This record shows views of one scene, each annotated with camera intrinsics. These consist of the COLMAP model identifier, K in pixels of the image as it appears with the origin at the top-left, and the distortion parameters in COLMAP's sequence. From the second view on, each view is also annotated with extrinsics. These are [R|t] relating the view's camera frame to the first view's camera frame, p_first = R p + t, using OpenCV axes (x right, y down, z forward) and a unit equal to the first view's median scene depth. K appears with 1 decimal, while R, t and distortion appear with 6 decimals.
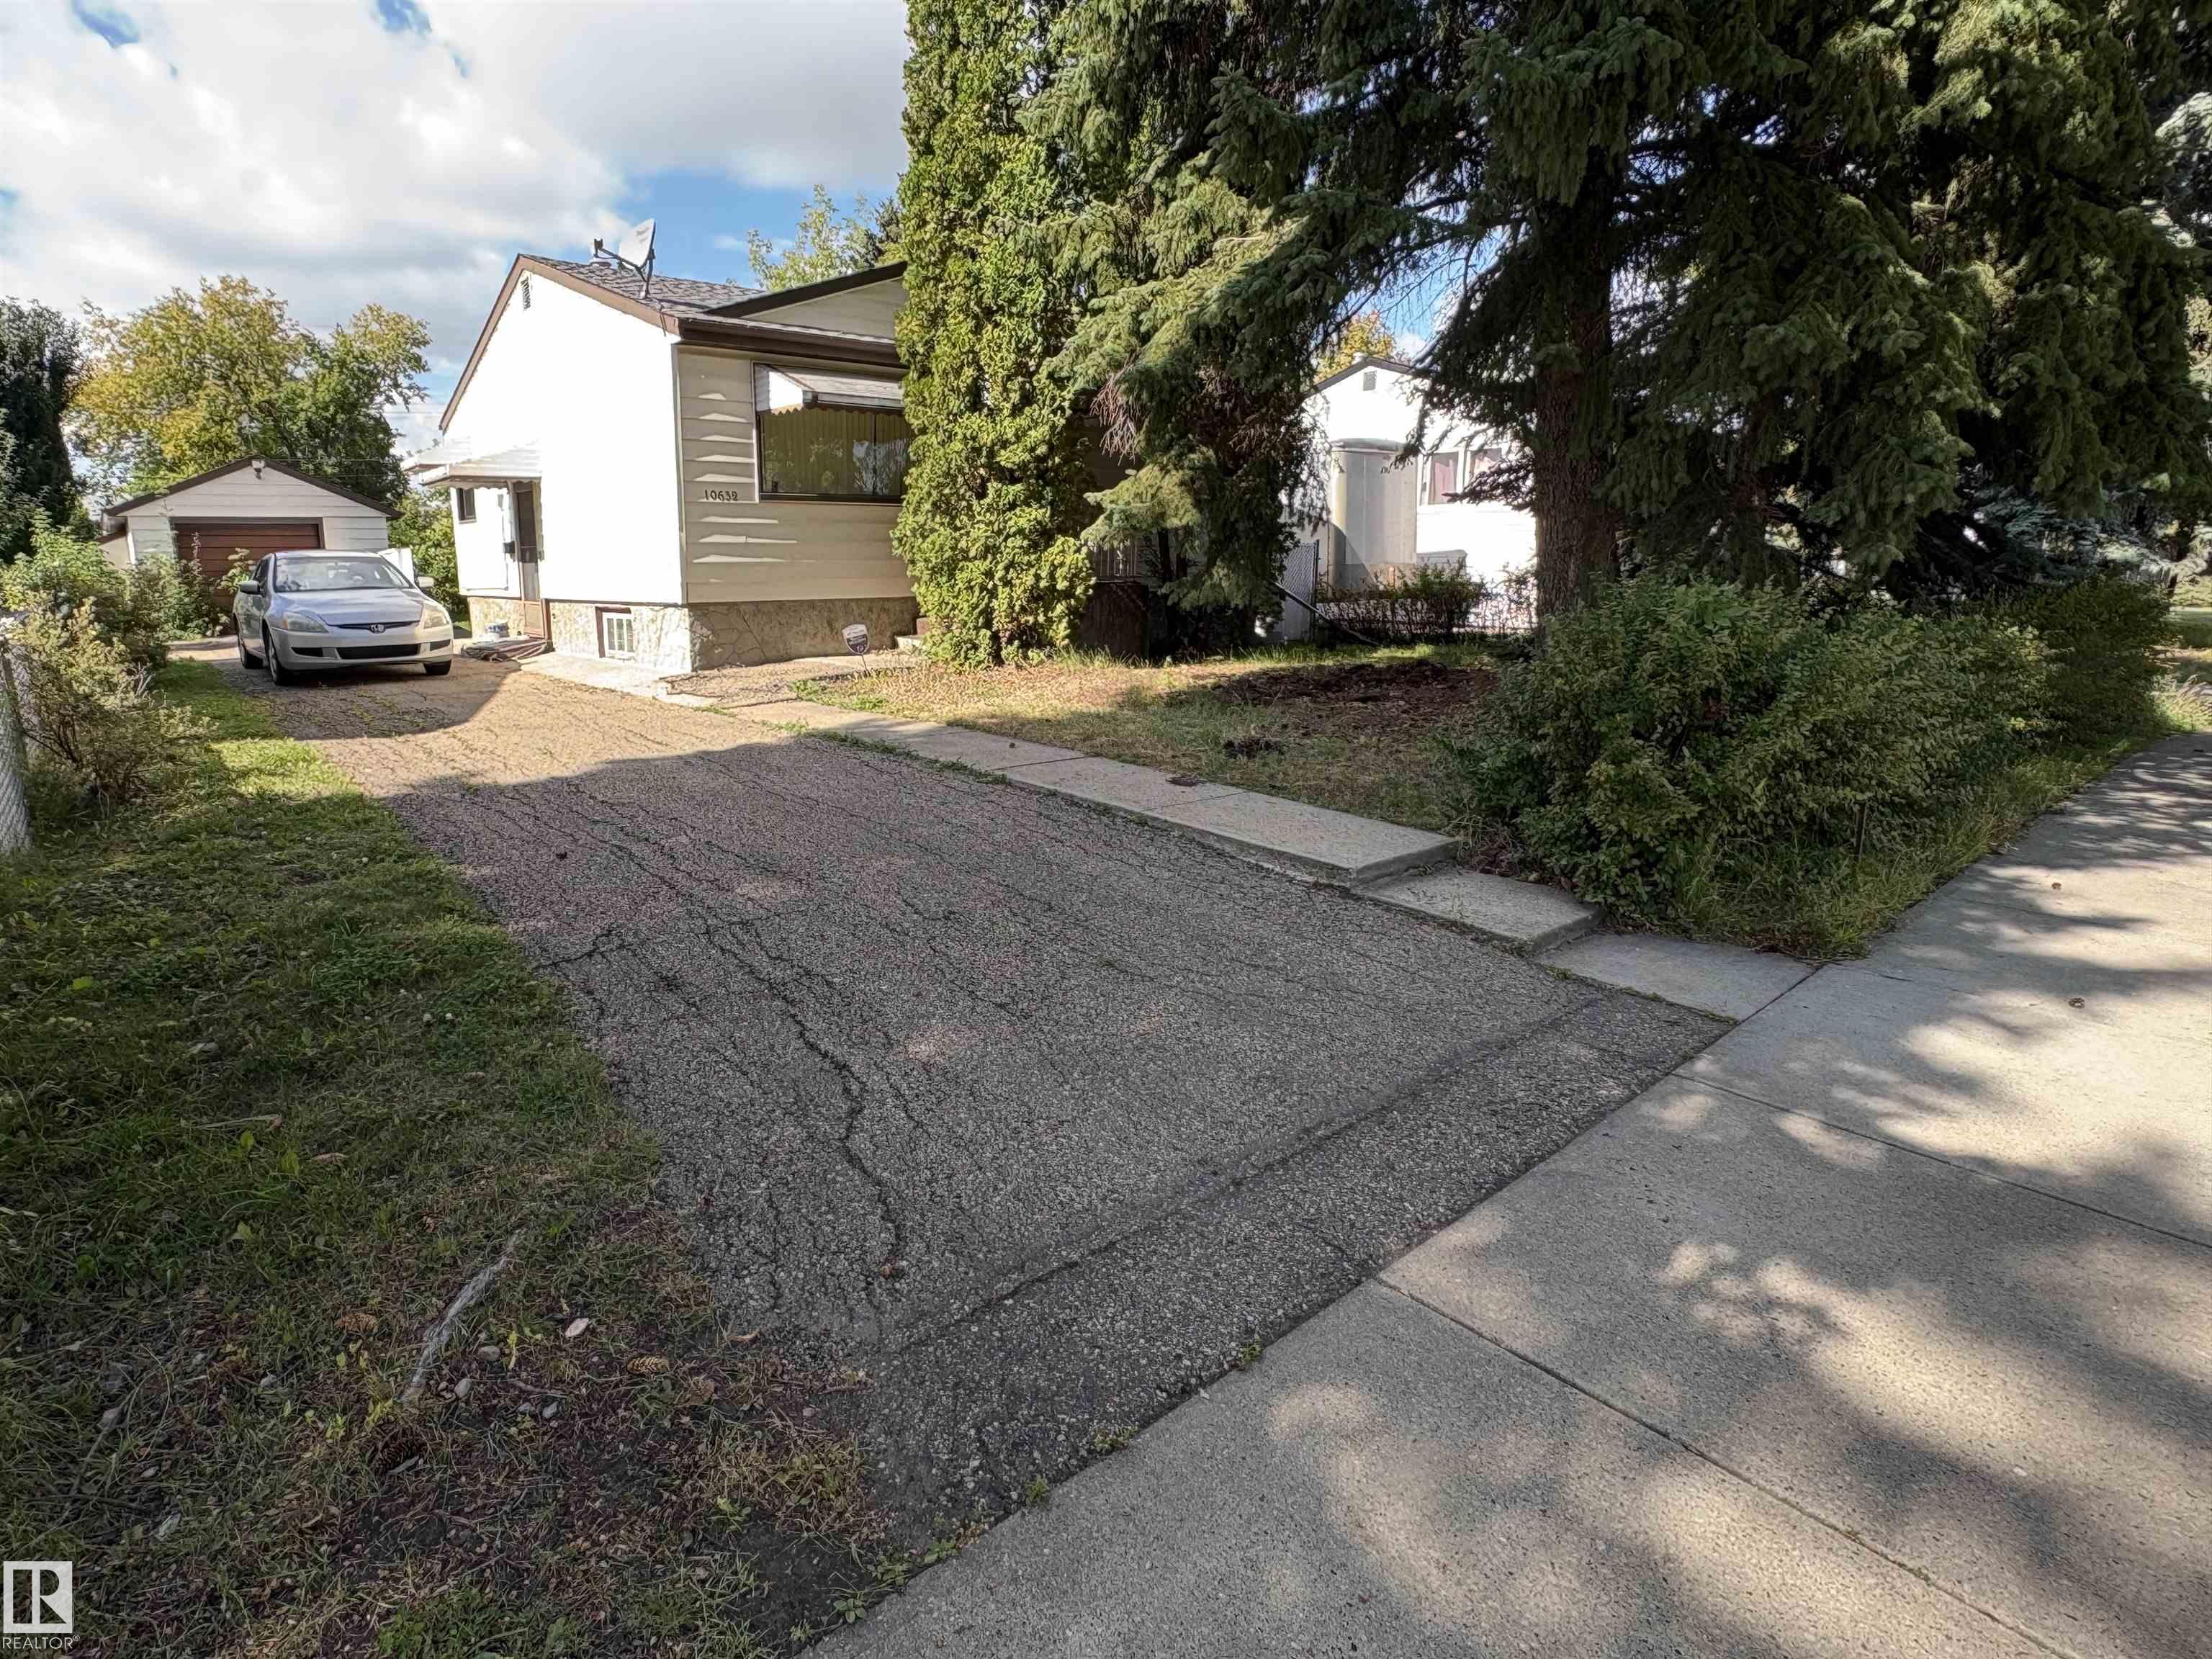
lens RADIAL K [[1136.2, 0, 962.3], [0, 1136.2, 826.2], [0, 0, 1]] dist [-0.069950, 0.033284]
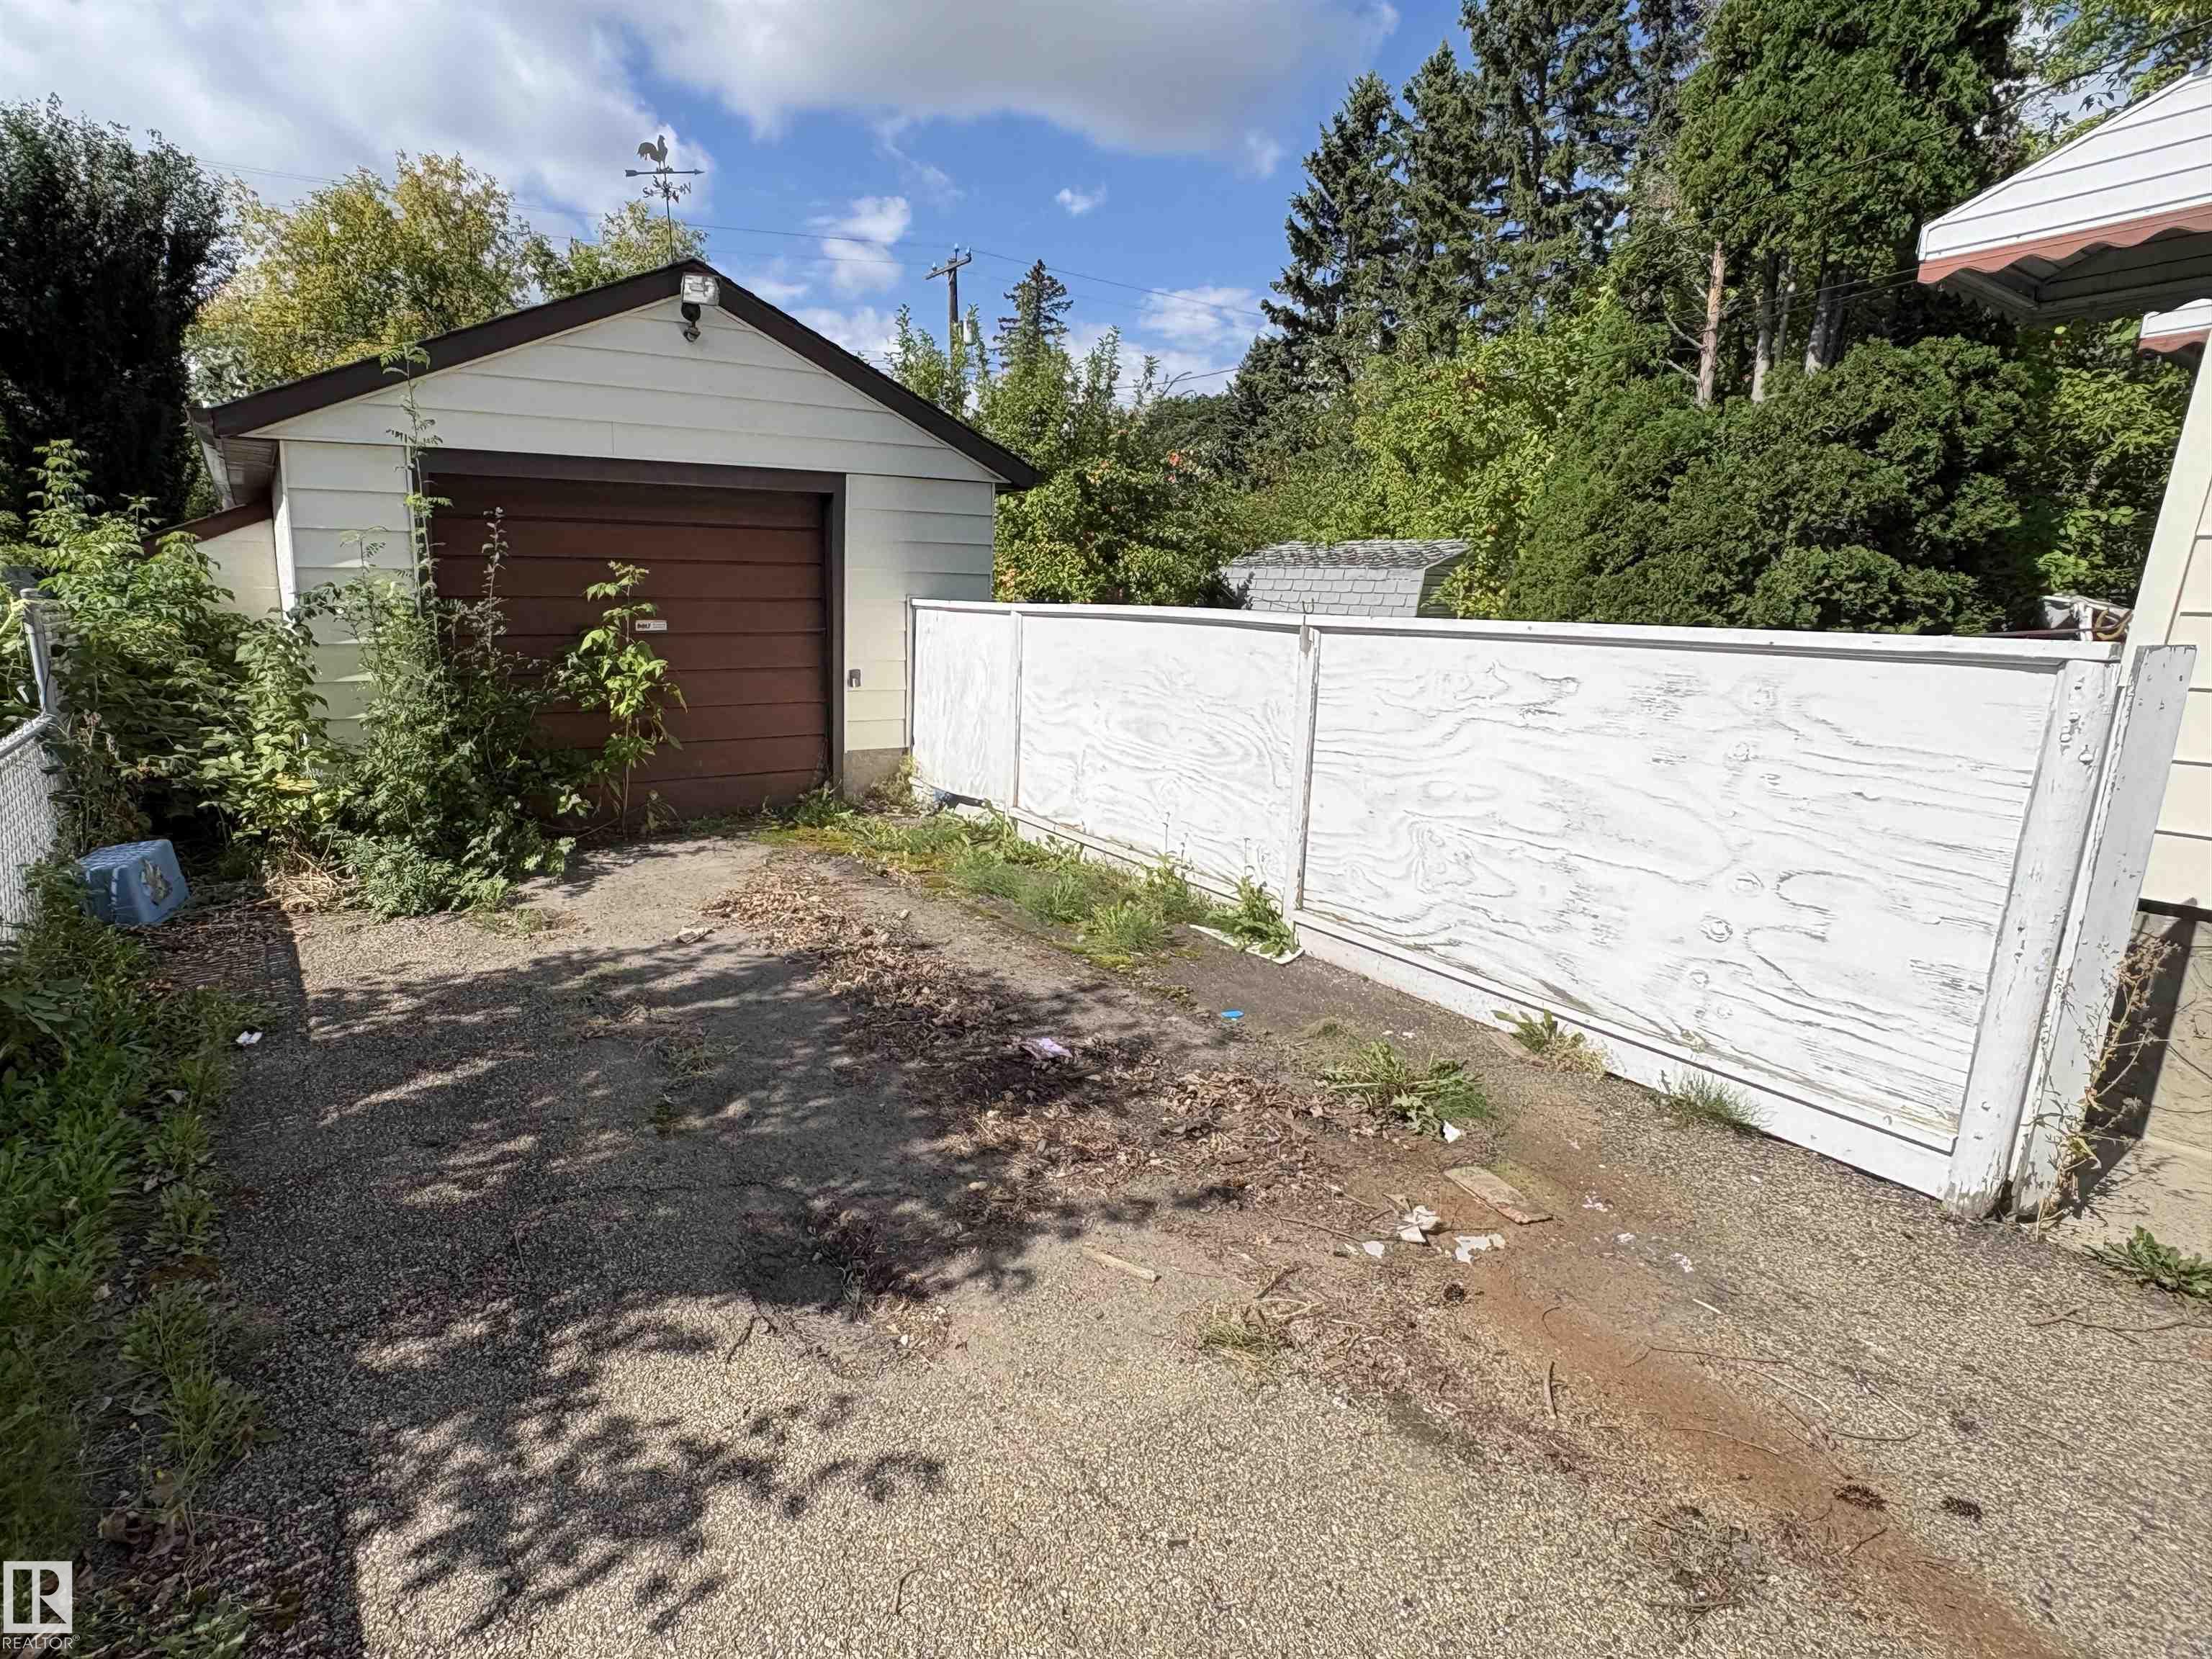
lens RADIAL K [[1171.5, 0, 995.5], [0, 1171.5, 833.8], [0, 0, 1]] dist [-0.073930, 0.020448]
pose [[0.996576, 0.042487, -0.070927, -0.988696], [-0.043688, 0.998925, -0.015468, -0.331742], [0.070194, 0.018514, 0.997362, 1.301219]]
